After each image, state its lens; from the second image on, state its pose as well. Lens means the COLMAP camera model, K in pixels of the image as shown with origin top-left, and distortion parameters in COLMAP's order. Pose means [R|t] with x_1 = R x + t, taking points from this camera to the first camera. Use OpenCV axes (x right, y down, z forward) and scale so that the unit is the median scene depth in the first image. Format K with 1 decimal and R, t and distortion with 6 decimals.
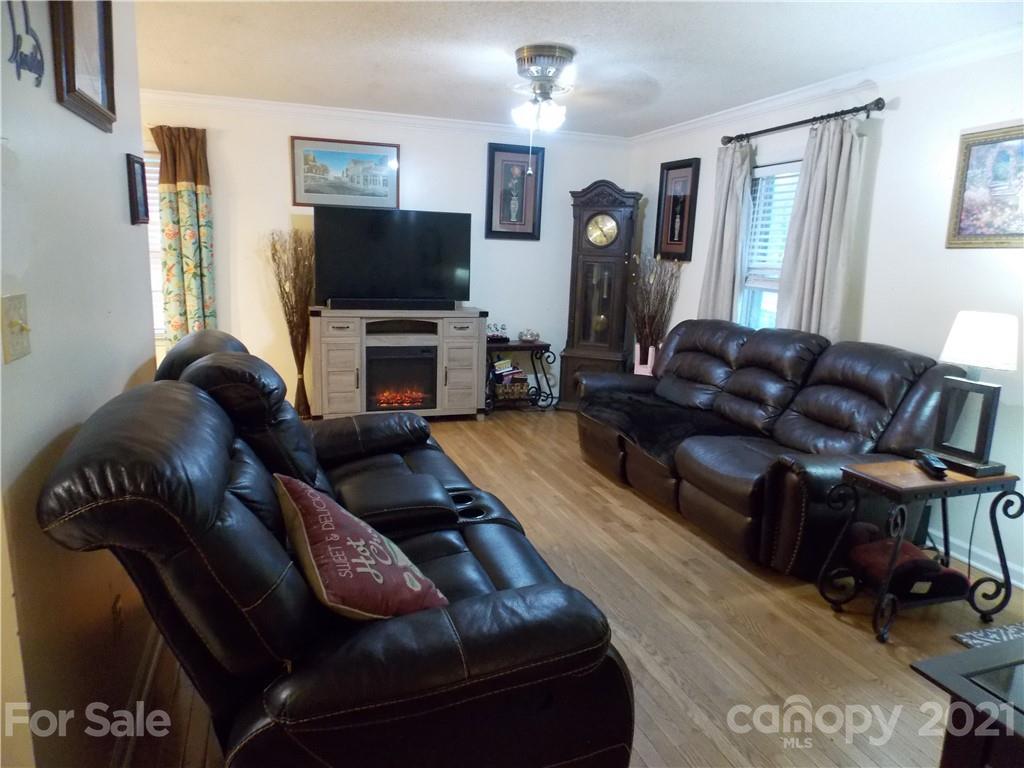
lens RADIAL K [[678.2, 0, 513.1], [0, 678.2, 381.9], [0, 0, 1]] dist [-0.010119, 0.001091]
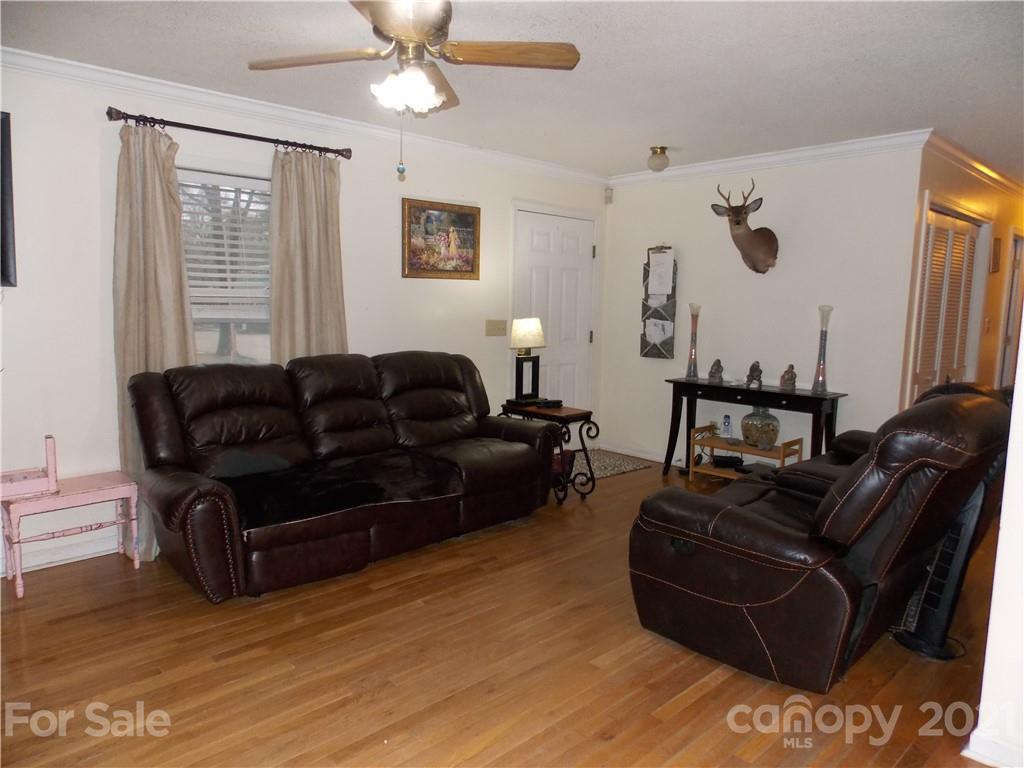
lens RADIAL K [[678.2, 0, 514.7], [0, 678.2, 388.8], [0, 0, 1]] dist [-0.010119, 0.001091]
pose [[-0.405643, -0.154660, 0.900852, -0.688329], [0.144371, 0.962368, 0.230230, -0.245222], [-0.902558, 0.223448, -0.368049, 1.252319]]
